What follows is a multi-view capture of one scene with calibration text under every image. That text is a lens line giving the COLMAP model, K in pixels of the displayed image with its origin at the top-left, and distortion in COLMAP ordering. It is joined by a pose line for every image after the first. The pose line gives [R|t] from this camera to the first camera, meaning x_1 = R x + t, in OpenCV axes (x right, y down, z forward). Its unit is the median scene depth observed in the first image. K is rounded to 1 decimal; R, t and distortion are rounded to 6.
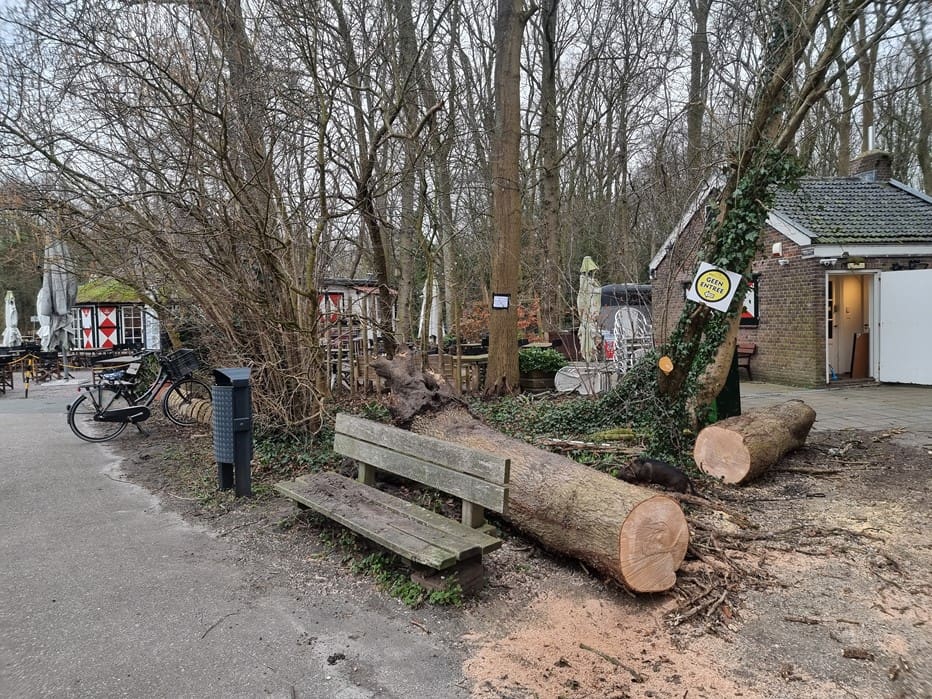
lens RADIAL K [[642.2, 0, 465.2], [0, 642.2, 346.2], [0, 0, 1]] dist [0.094130, -0.082820]
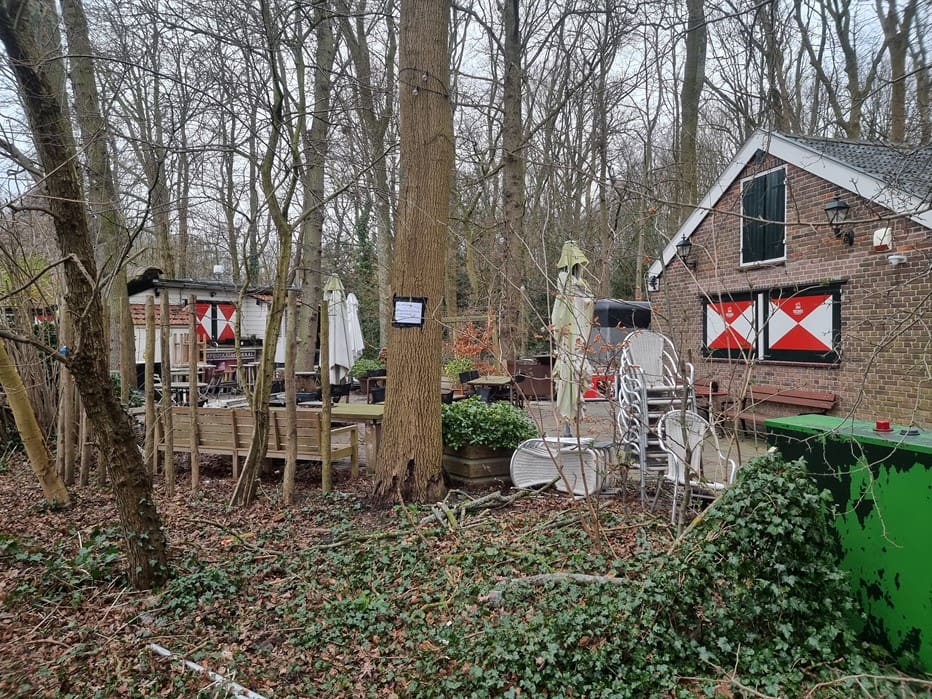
lens RADIAL K [[642.2, 0, 465.2], [0, 642.2, 346.2], [0, 0, 1]] dist [0.094130, -0.082820]
pose [[0.998212, 0.020944, 0.055988, 0.063718], [-0.019189, 0.999313, -0.031697, -0.023423], [-0.056614, 0.030566, 0.997928, 0.426929]]
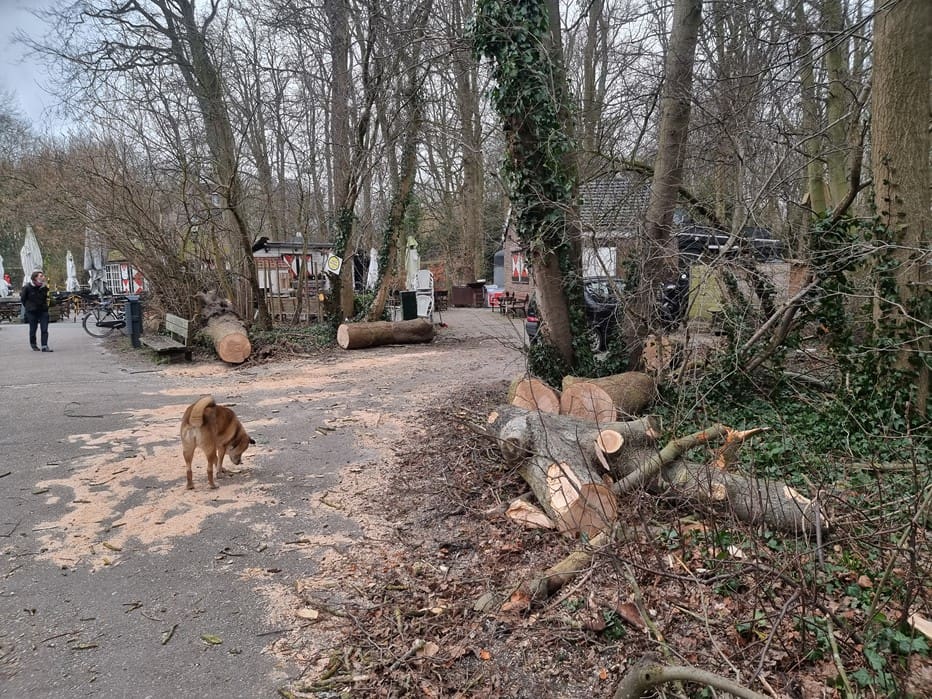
lens RADIAL K [[641.0, 0, 474.9], [0, 641.0, 349.6], [0, 0, 1]] dist [0.093526, -0.080416]
pose [[0.997004, 0.016257, -0.075617, 0.440616], [-0.010663, 0.997216, 0.073801, 0.016754], [0.076606, -0.072774, 0.994402, -0.532987]]
